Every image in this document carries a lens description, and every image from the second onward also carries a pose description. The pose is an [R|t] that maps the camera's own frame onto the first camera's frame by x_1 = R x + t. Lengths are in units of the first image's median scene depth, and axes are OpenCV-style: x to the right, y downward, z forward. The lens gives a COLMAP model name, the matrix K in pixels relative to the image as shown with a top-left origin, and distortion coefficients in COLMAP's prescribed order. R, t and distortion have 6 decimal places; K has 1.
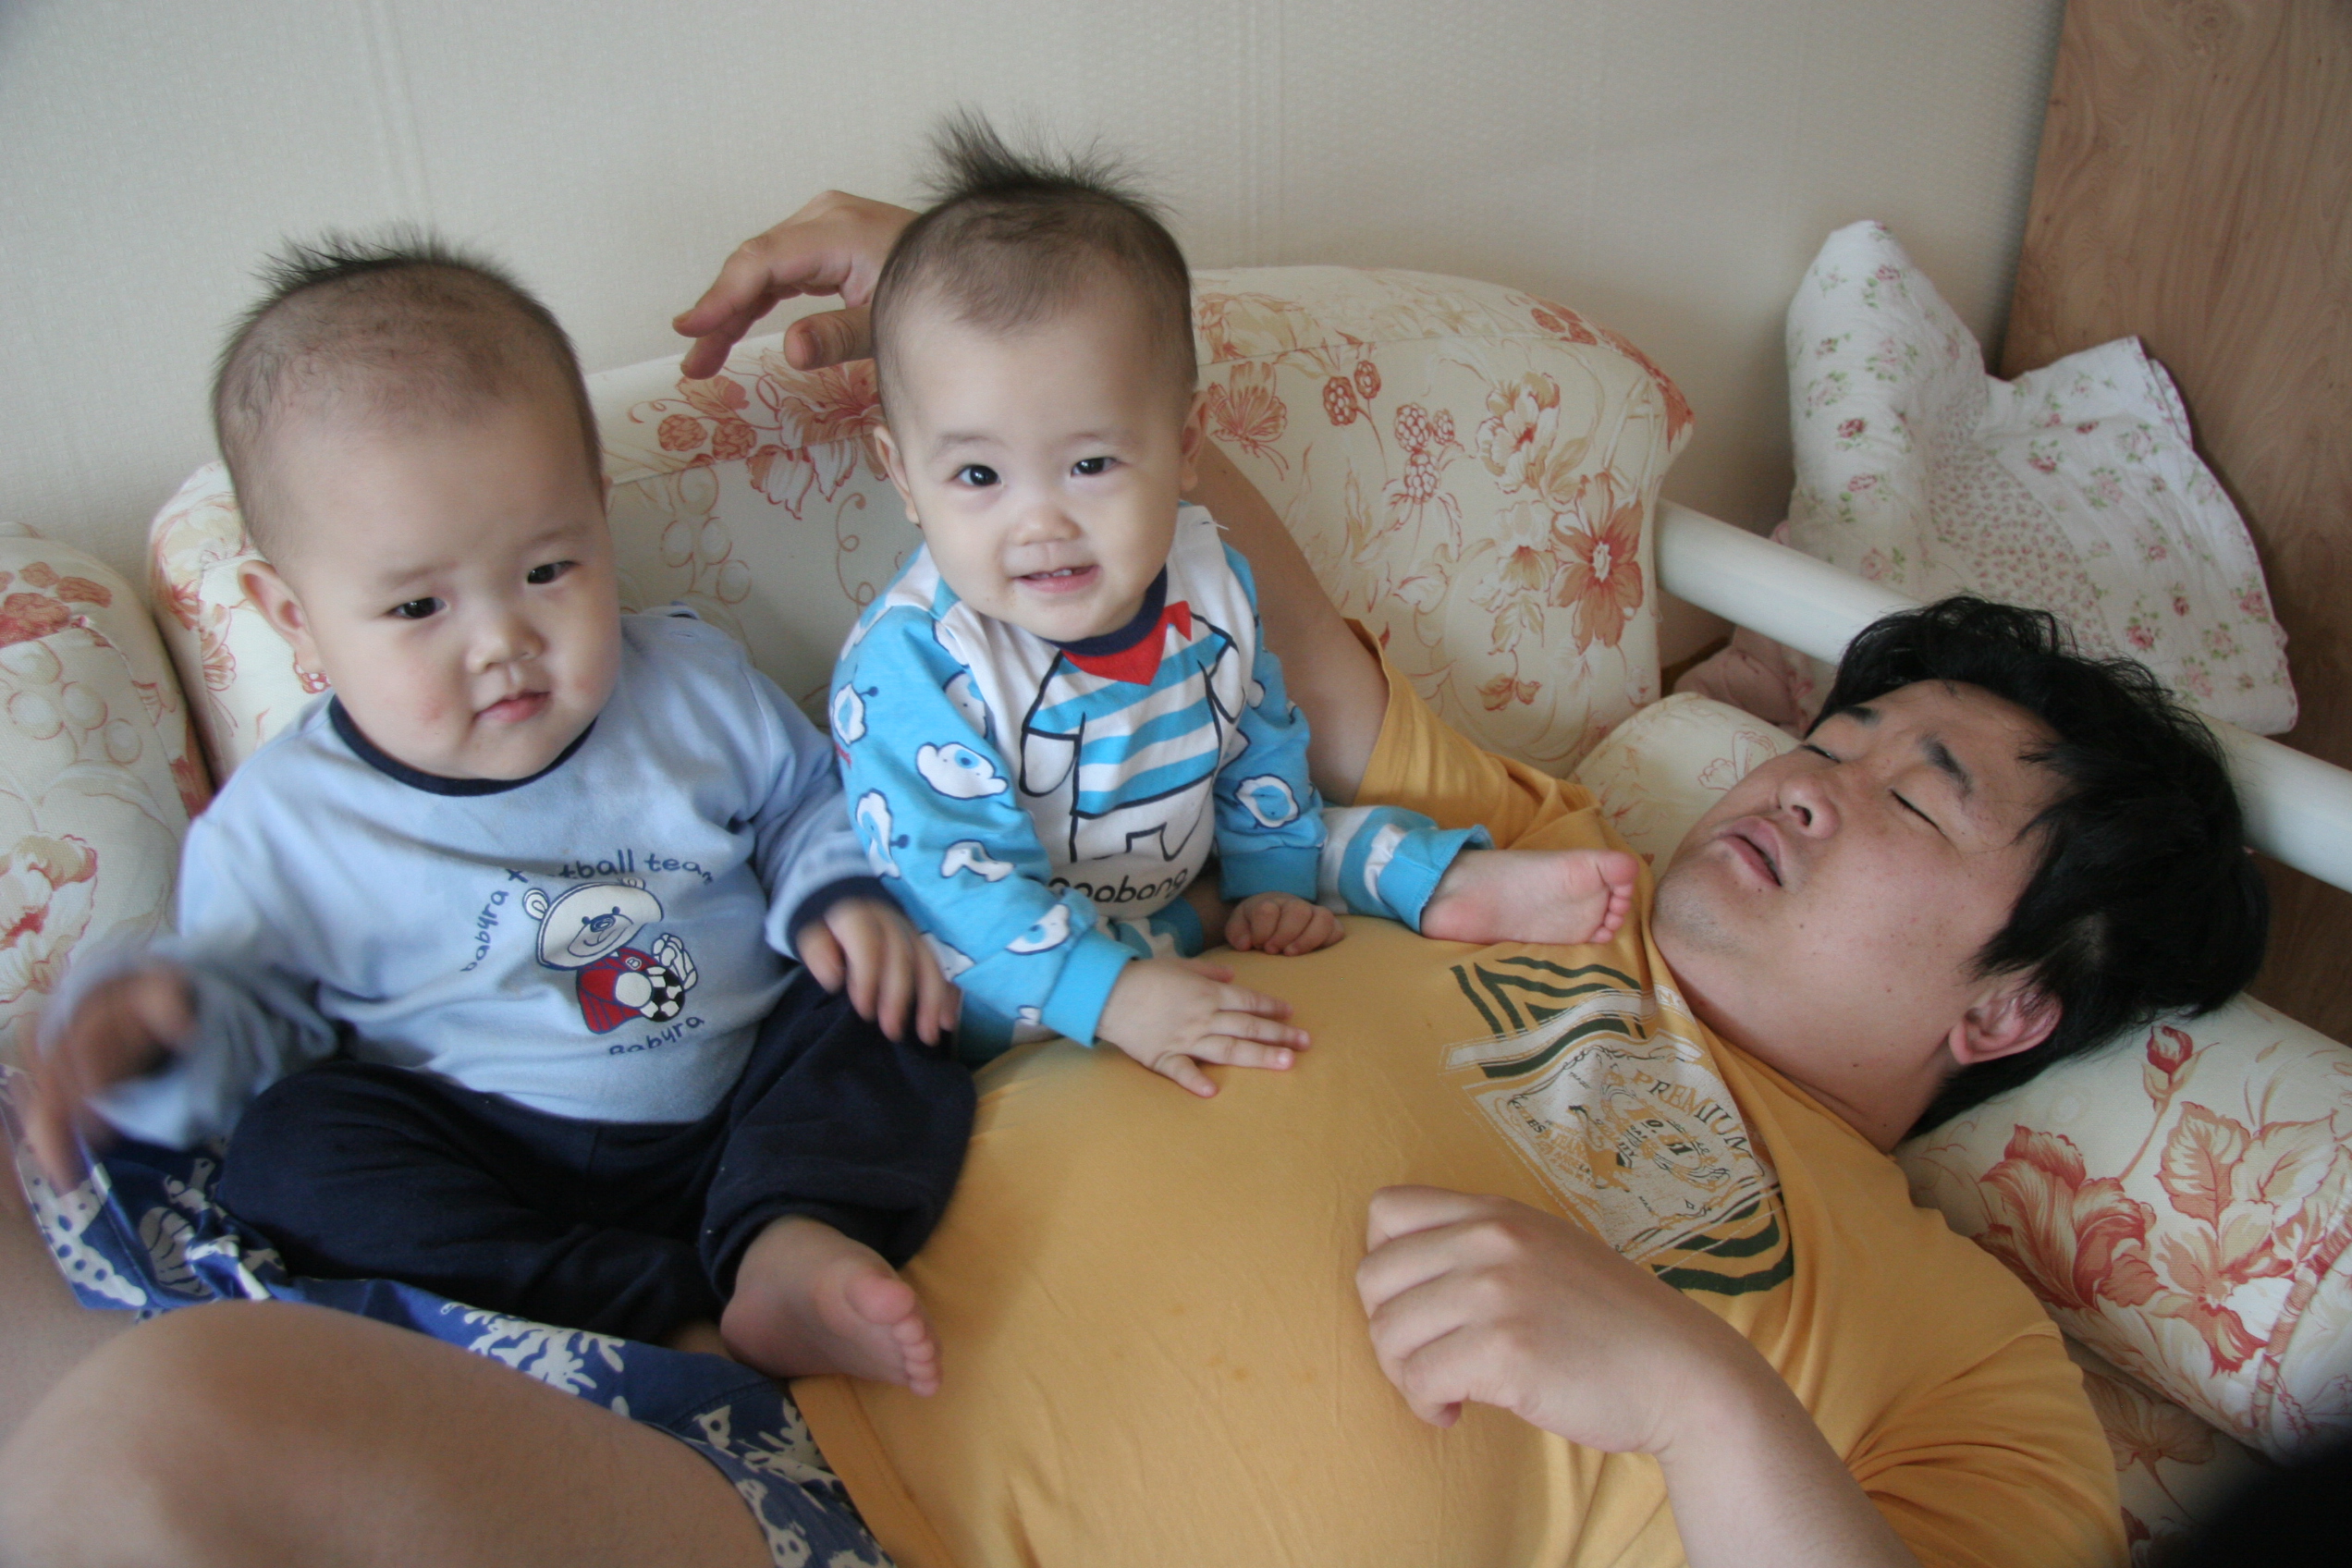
lens RADIAL K [[2048.5, 0, 1167.8], [0, 2048.5, 807.2], [0, 0, 1]] dist [-0.140043, 0.190588]
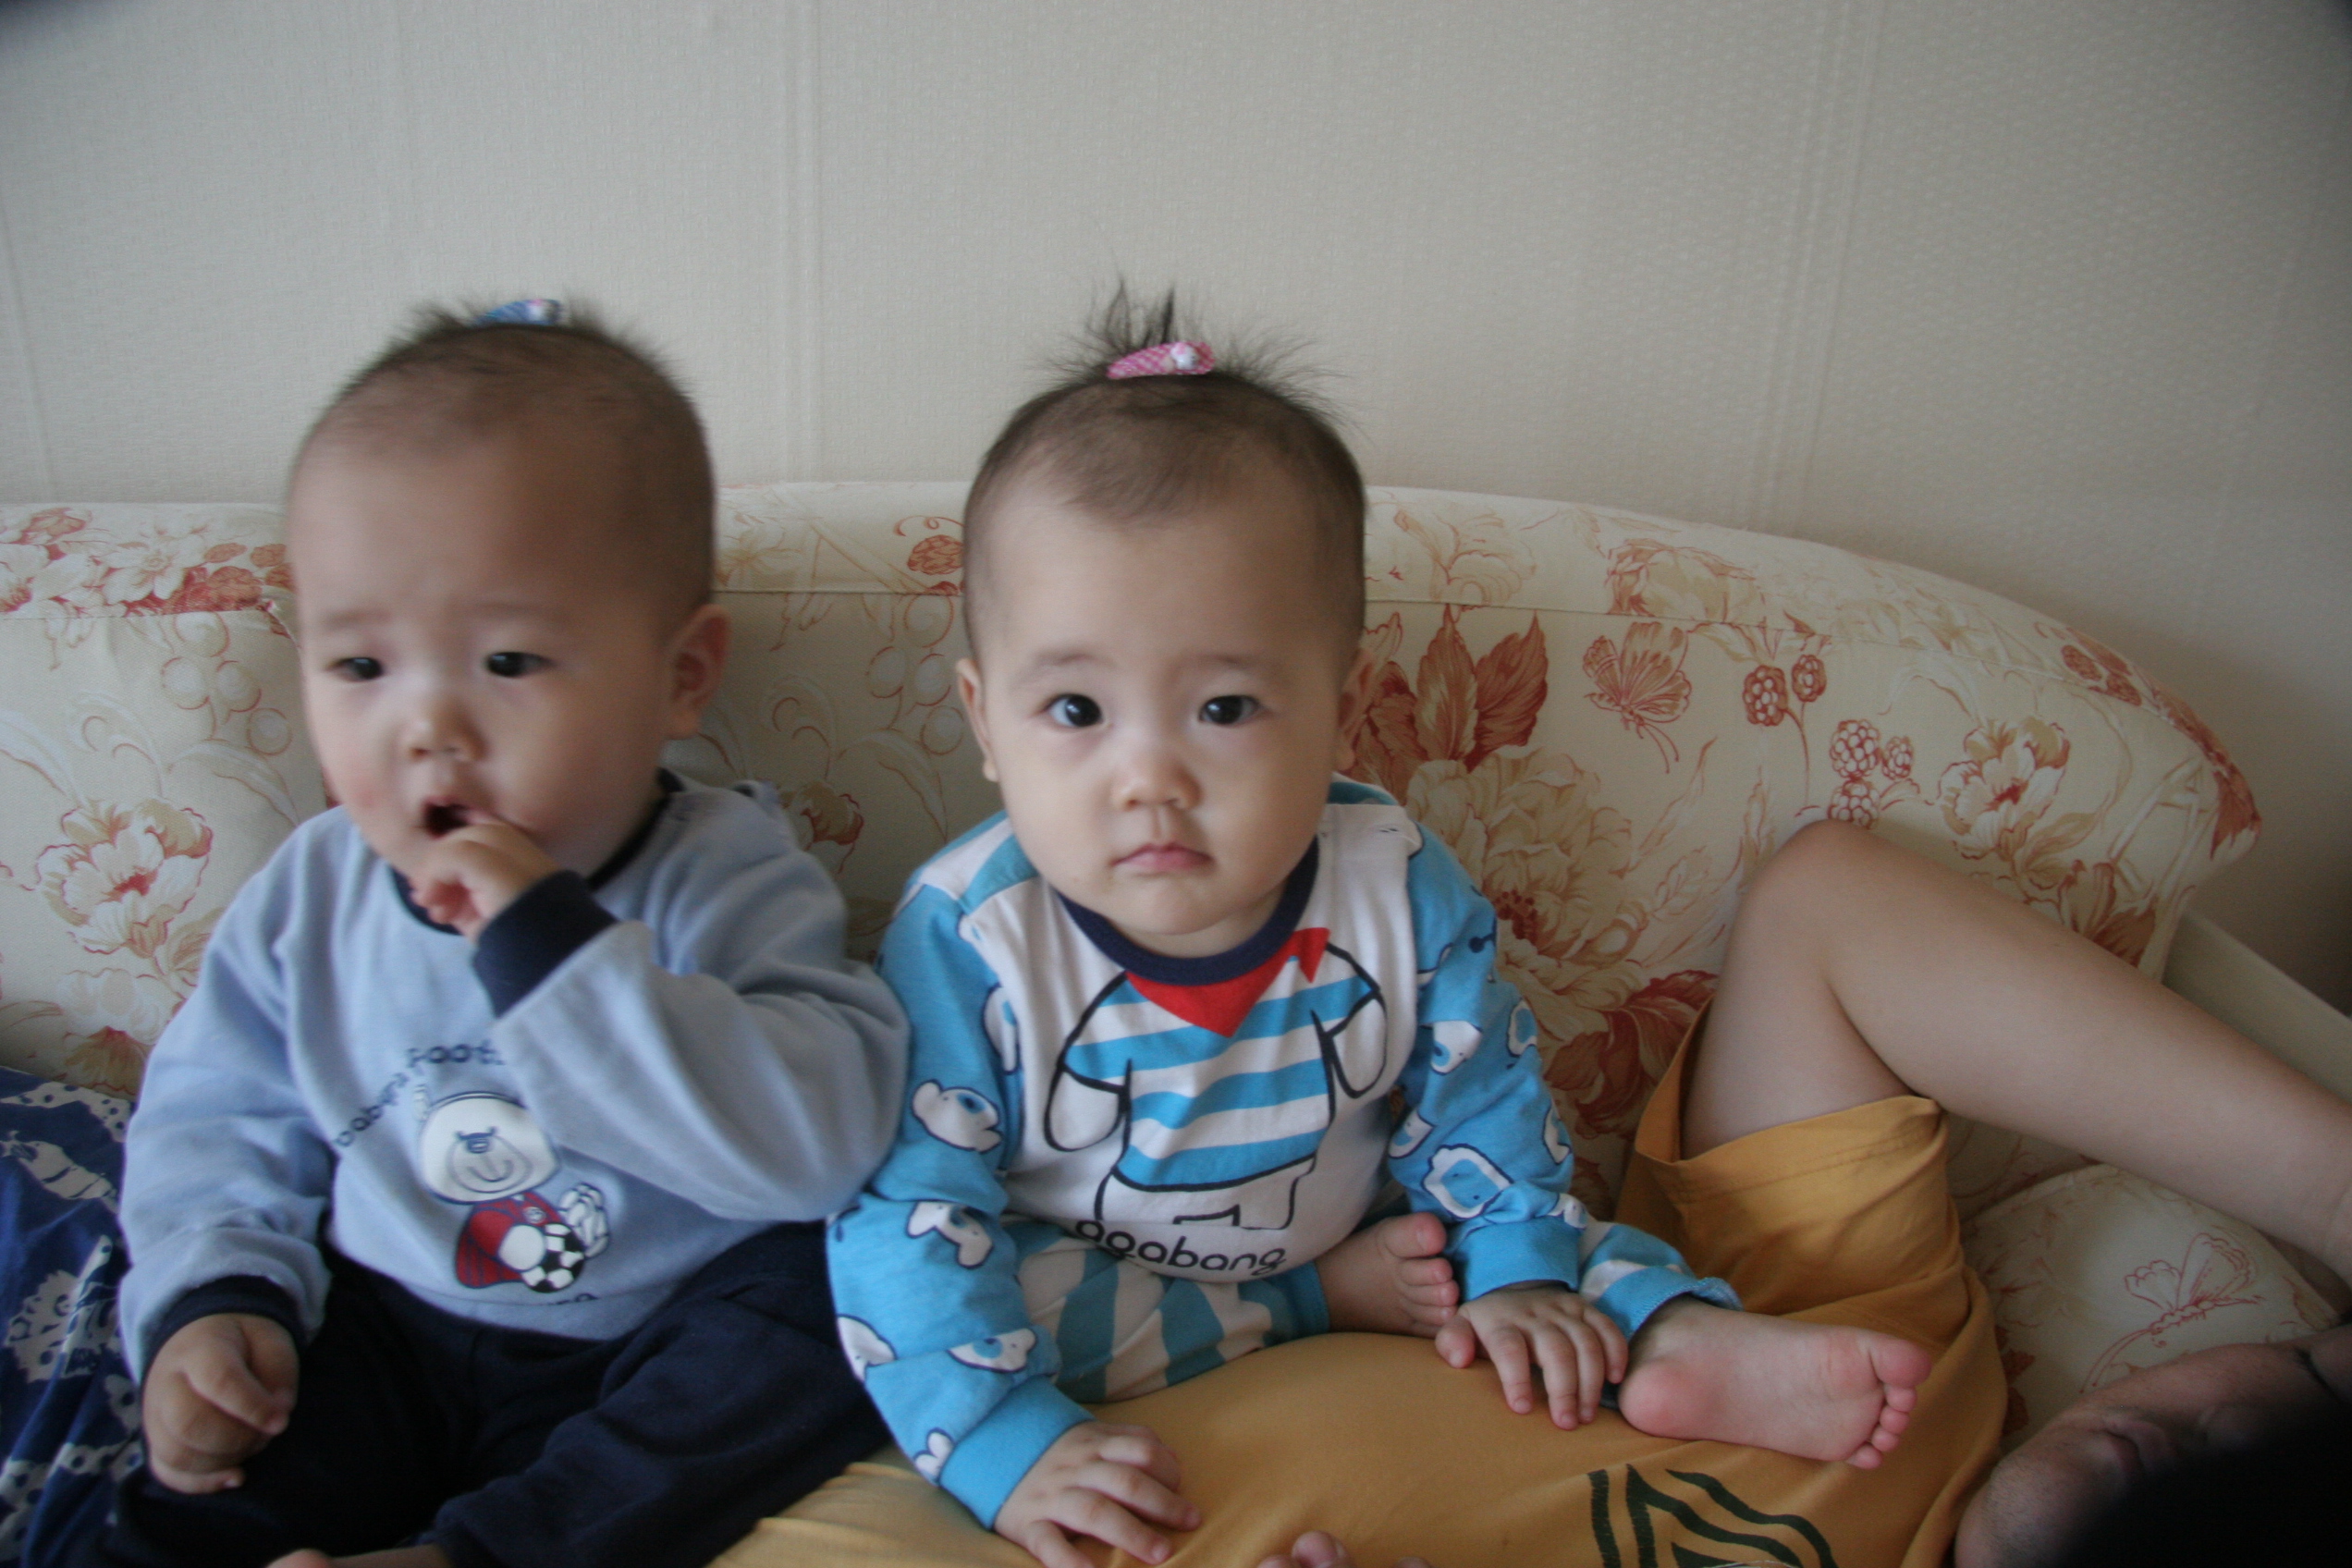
lens RADIAL K [[1759.5, 0, 1154.9], [0, 1759.5, 813.2], [0, 0, 1]] dist [-0.173244, 0.112731]
pose [[0.893412, 0.241392, -0.378874, 0.134178], [-0.277301, 0.959849, -0.042347, -0.056641], [0.353440, 0.142896, 0.924479, 0.278928]]
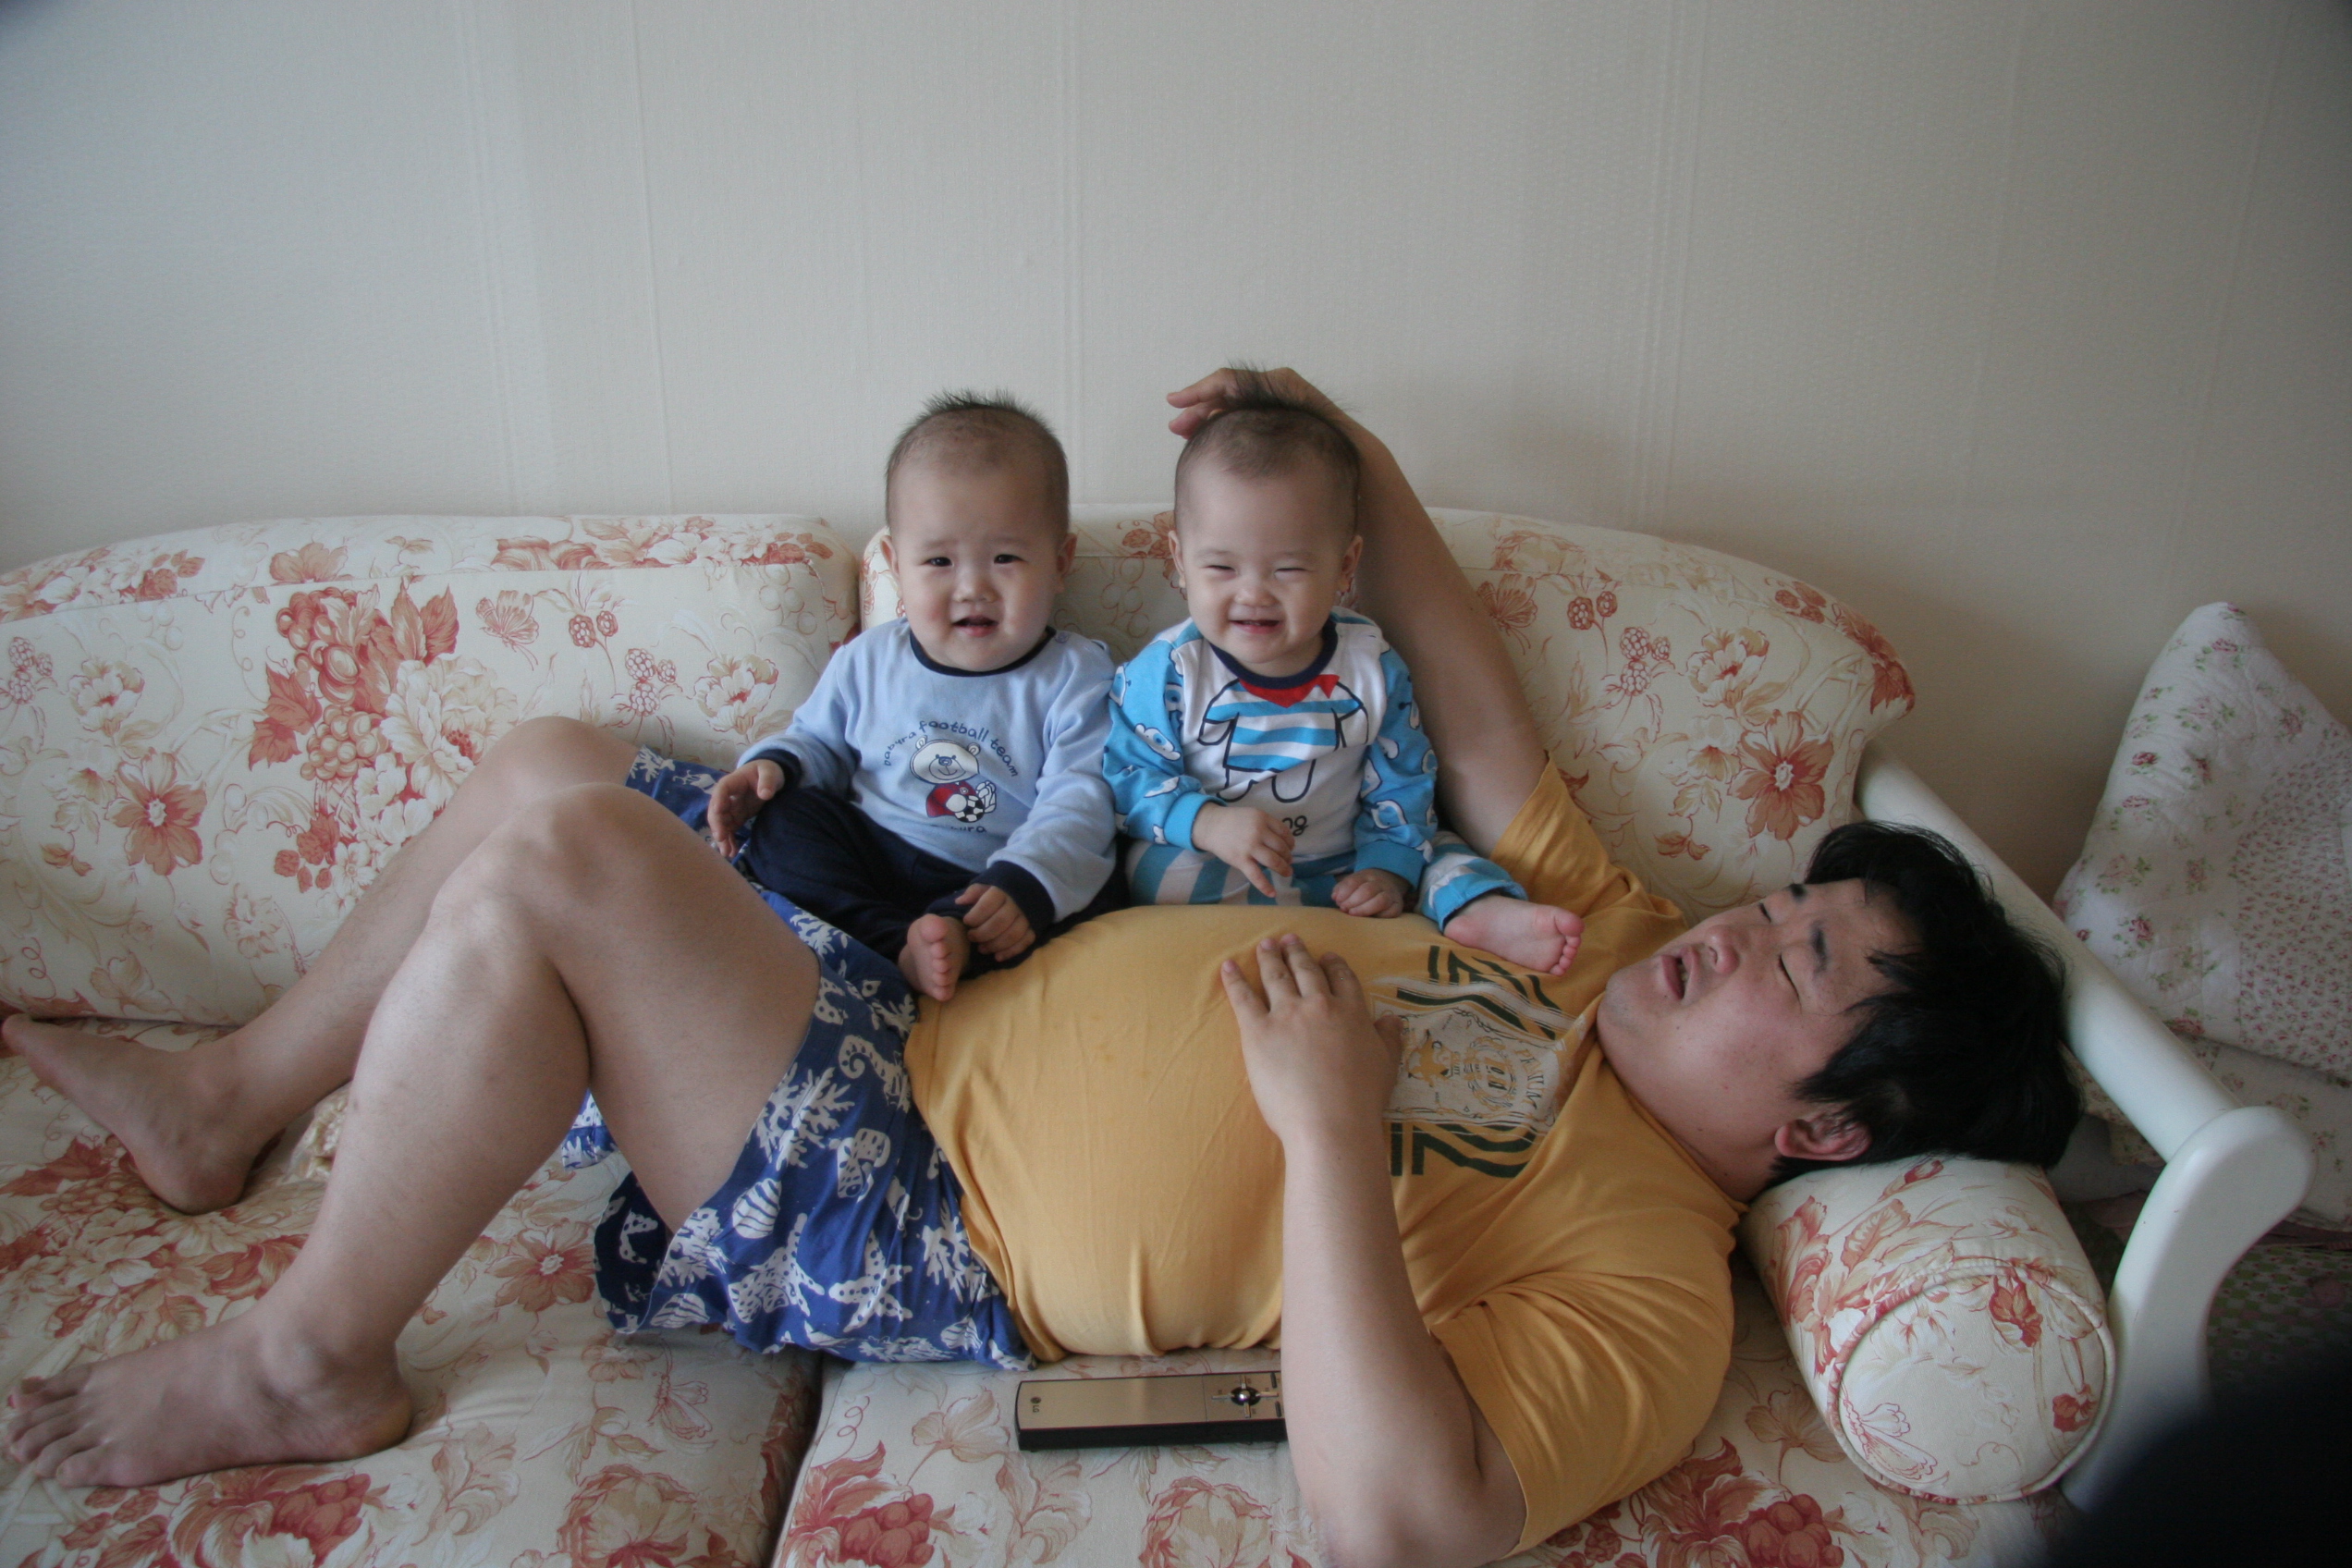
lens RADIAL K [[1806.6, 0, 1178.0], [0, 1806.6, 833.0], [0, 0, 1]] dist [-0.170555, 0.137736]
pose [[0.821976, 0.246702, -0.513317, 0.534930], [-0.299200, 0.953967, -0.020629, 0.066277], [0.484598, 0.170541, 0.857951, -0.227768]]
